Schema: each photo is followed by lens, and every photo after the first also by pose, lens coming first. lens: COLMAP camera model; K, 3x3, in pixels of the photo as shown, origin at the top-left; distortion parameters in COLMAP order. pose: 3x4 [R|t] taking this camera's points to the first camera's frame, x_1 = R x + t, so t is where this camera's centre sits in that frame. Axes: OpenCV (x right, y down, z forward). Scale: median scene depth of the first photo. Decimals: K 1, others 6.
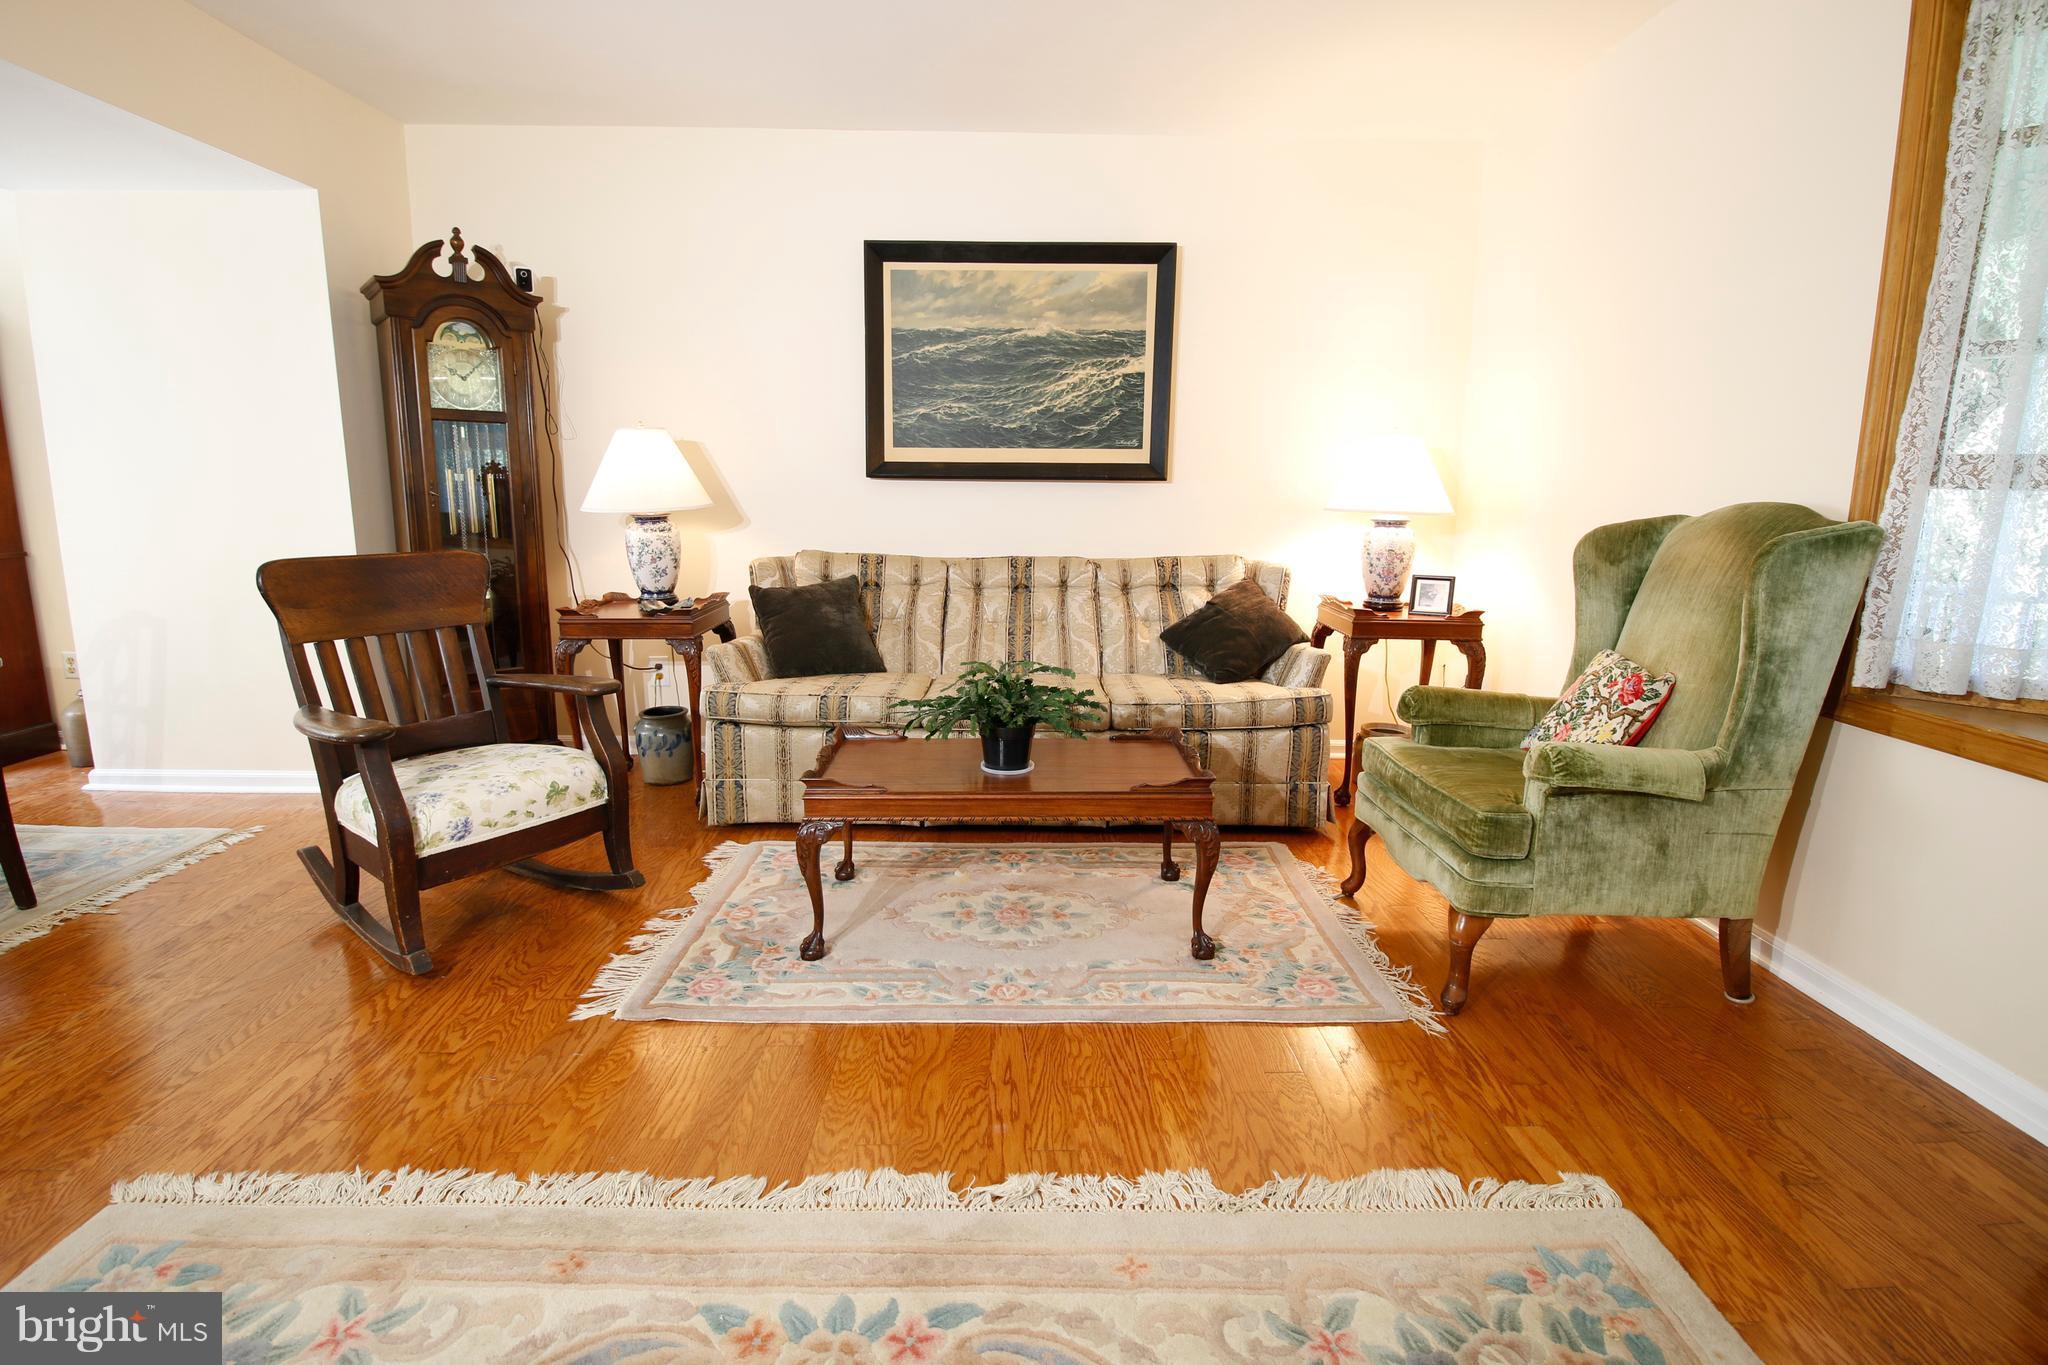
lens RADIAL K [[1011.7, 0, 1010.8], [0, 1011.7, 671.1], [0, 0, 1]] dist [-0.028331, -0.001213]
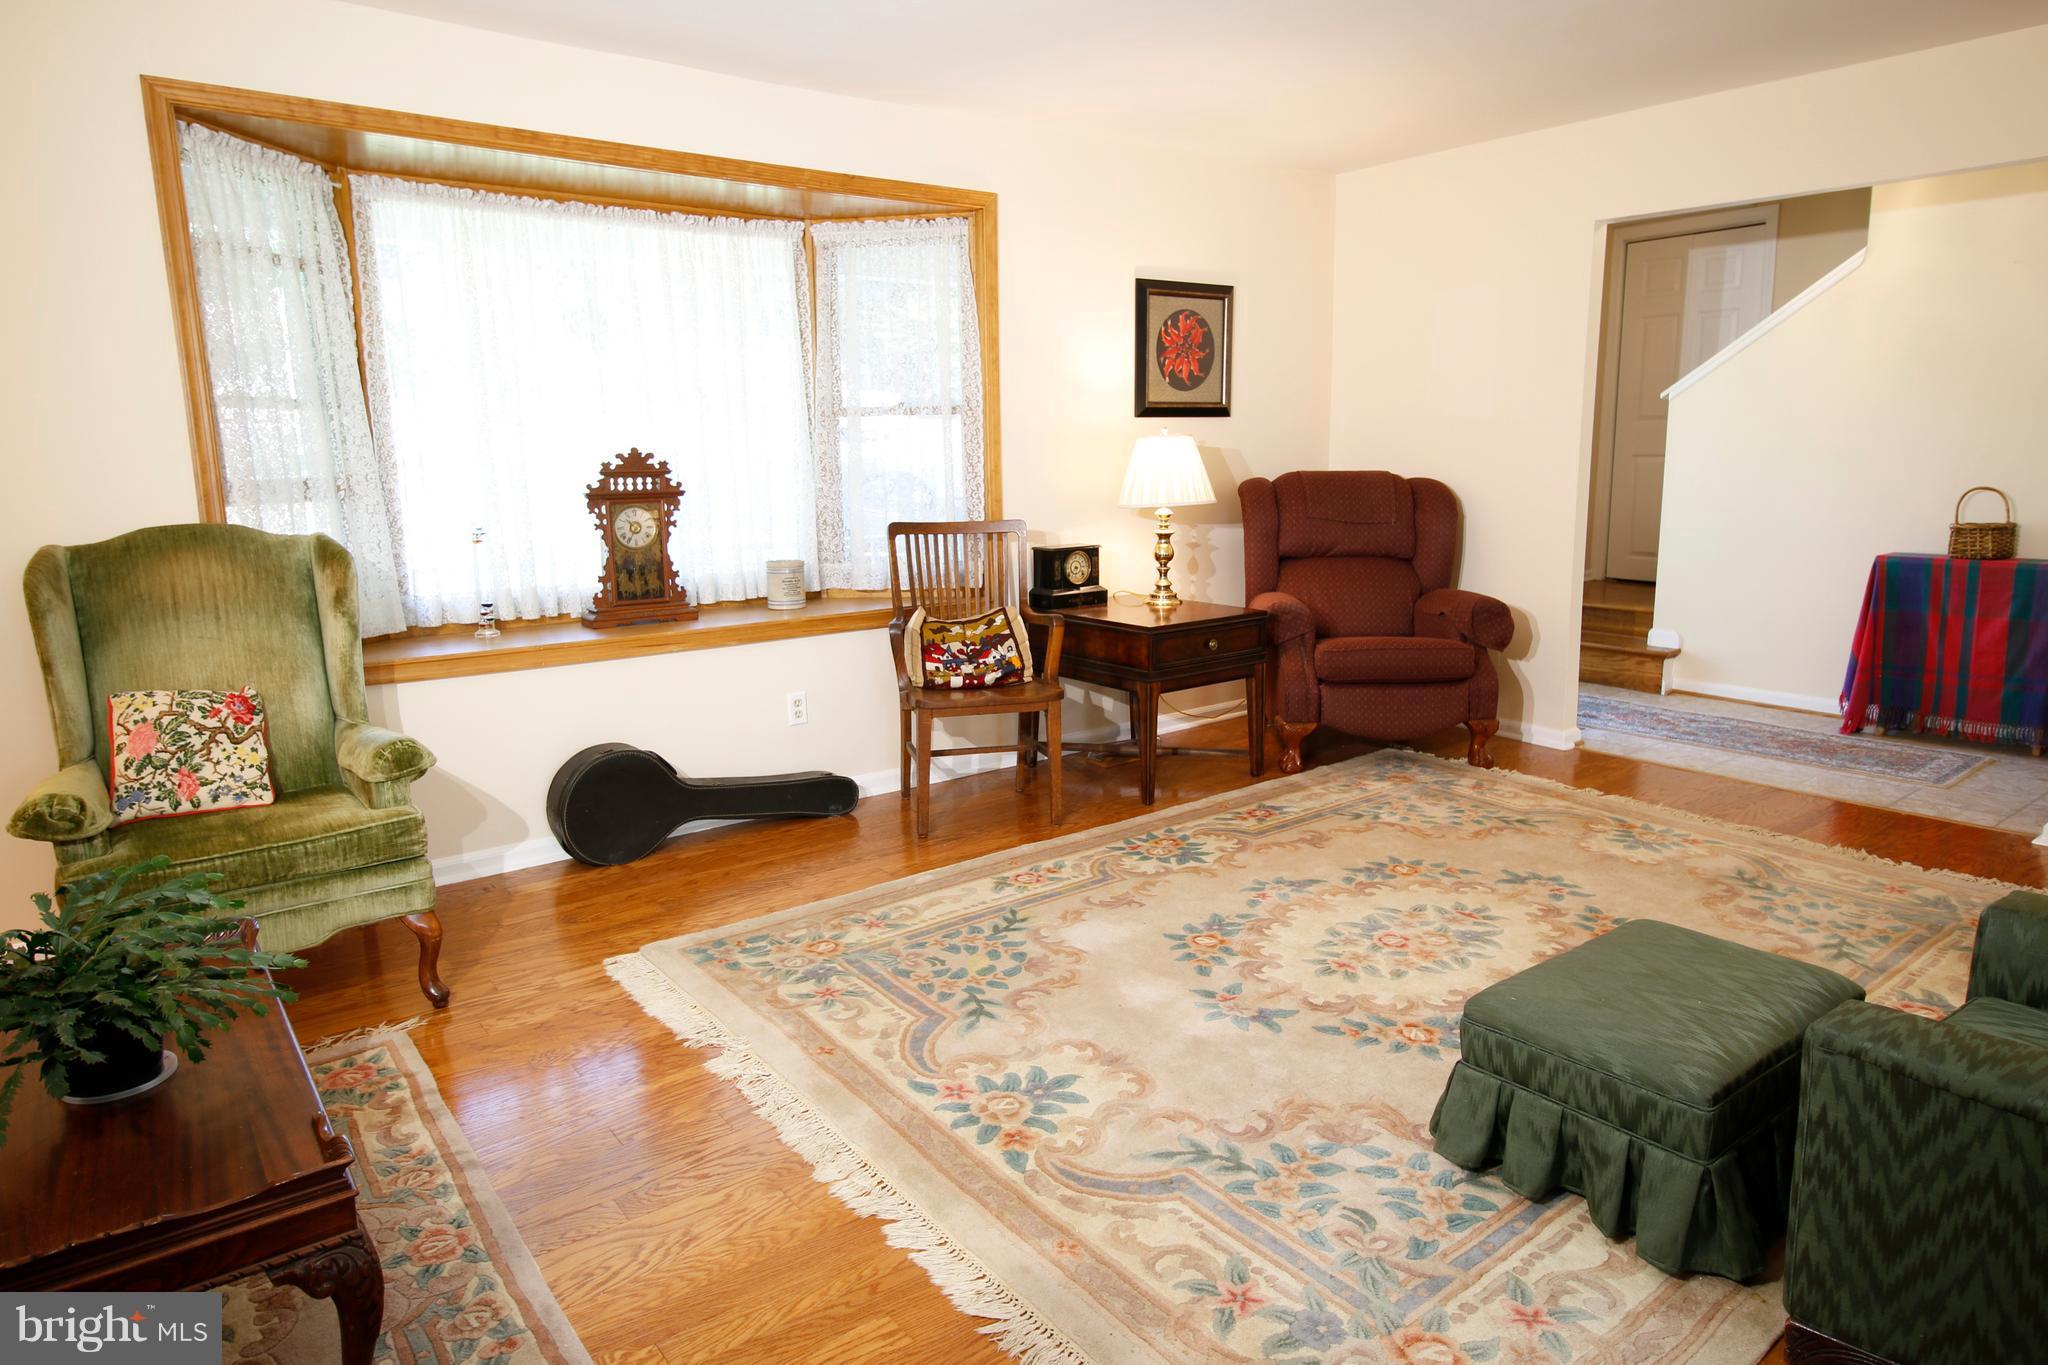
lens RADIAL K [[1205.6, 0, 1023.4], [0, 1205.6, 684.8], [0, 0, 1]] dist [-0.001556, -0.000447]
pose [[-0.612133, -0.157889, 0.774832, -0.550012], [0.145388, 0.940687, 0.306544, -0.172869], [-0.777275, 0.300297, -0.552870, 0.642034]]
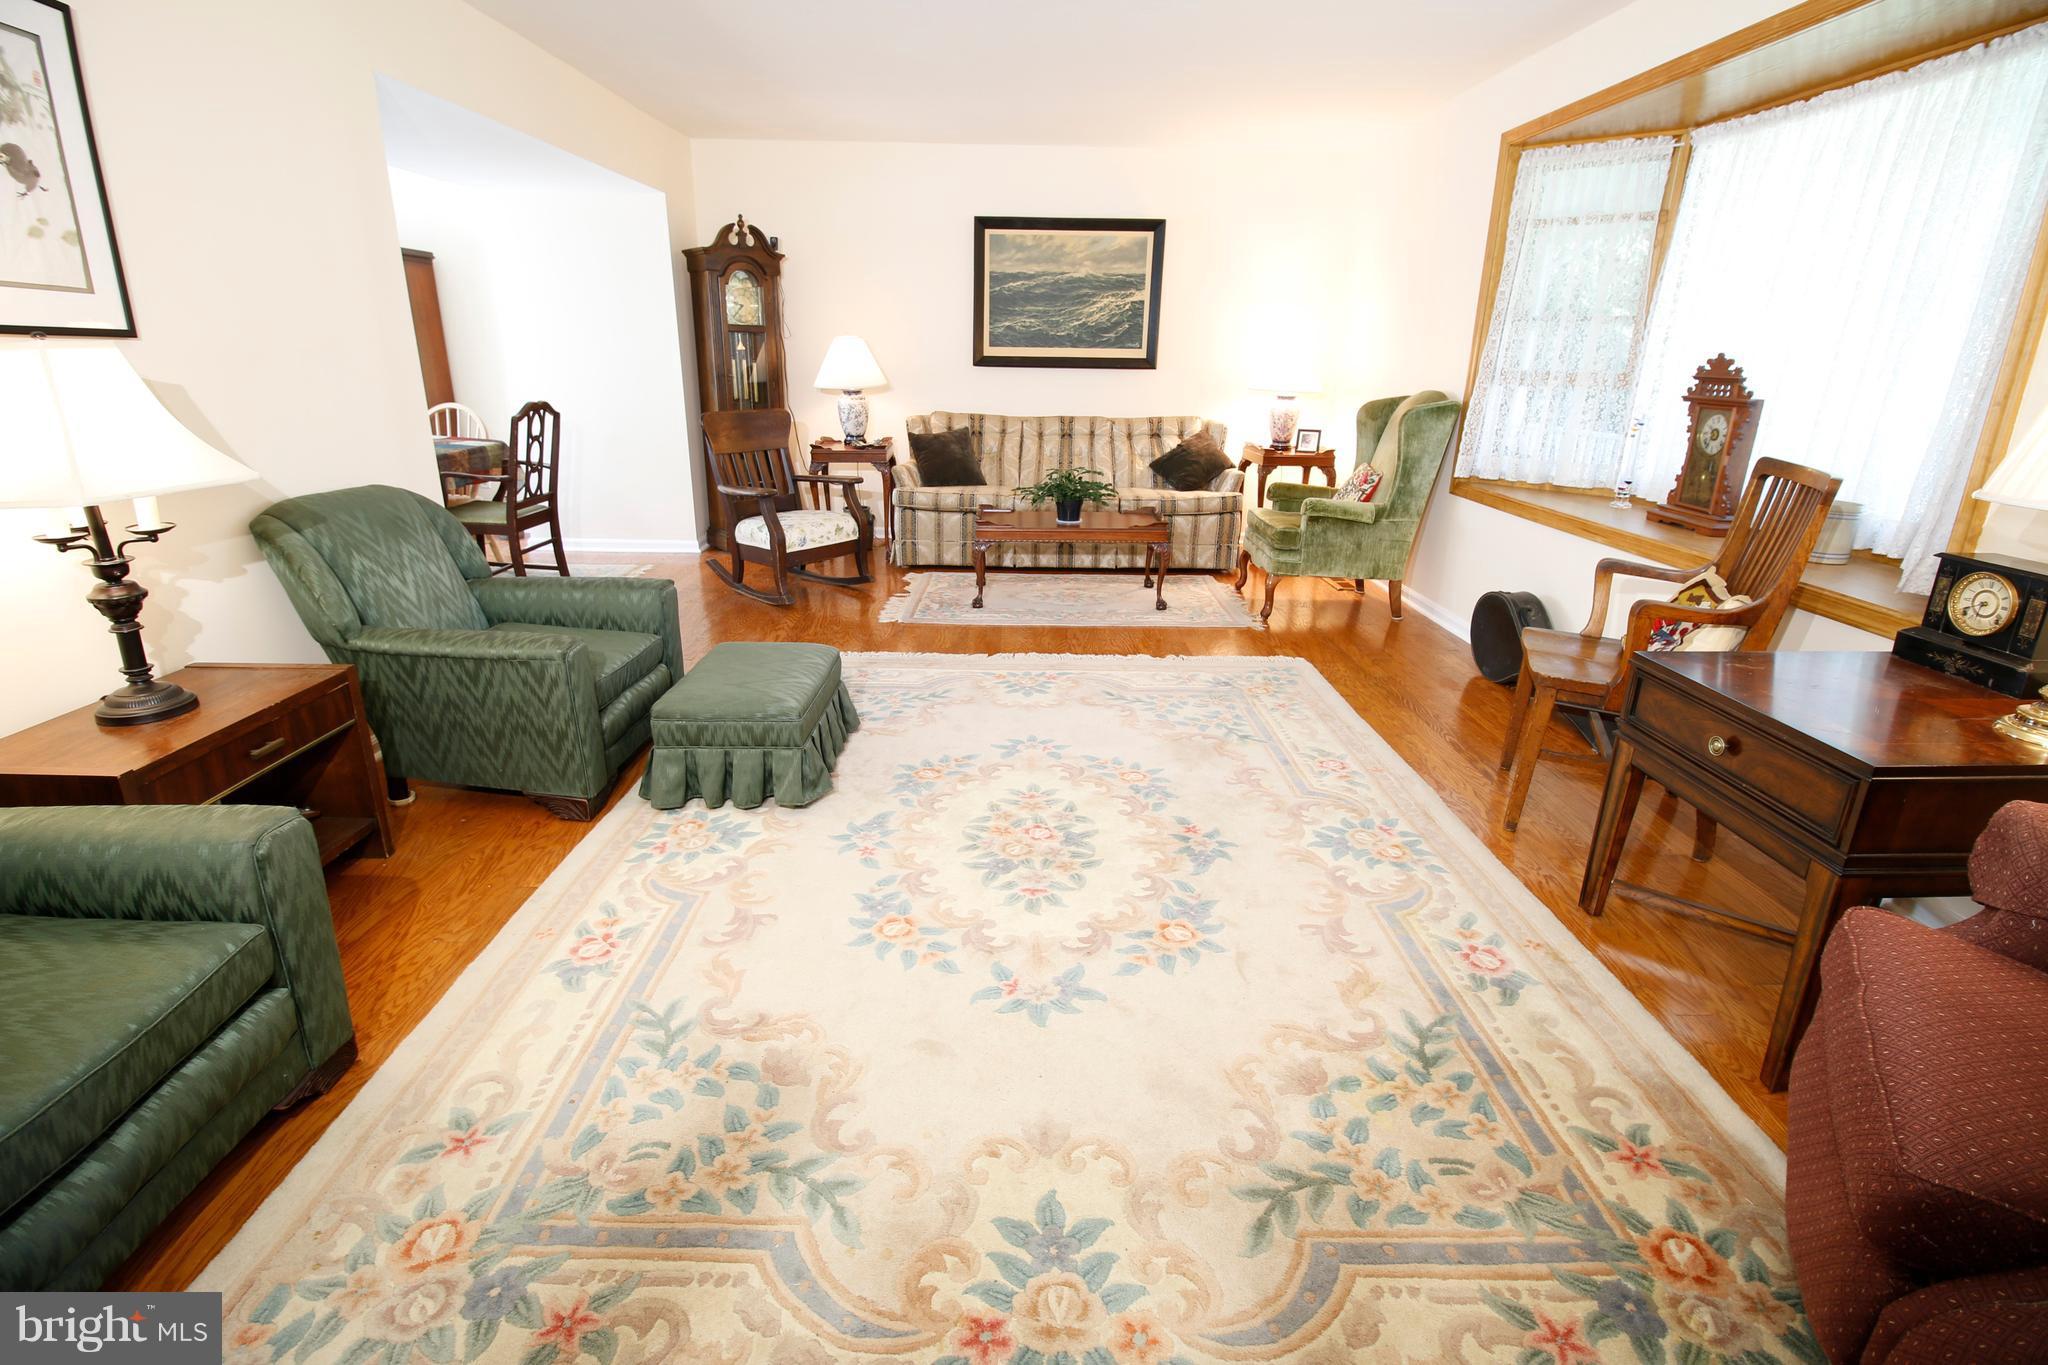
lens RADIAL K [[1011.7, 0, 1011.7], [0, 1011.7, 702.9], [0, 0, 1]] dist [-0.028331, -0.001213]
pose [[0.999974, 0.006749, -0.002611, -0.077770], [-0.006250, 0.987361, 0.158362, 0.095332], [0.003646, -0.158342, 0.987378, -0.755987]]
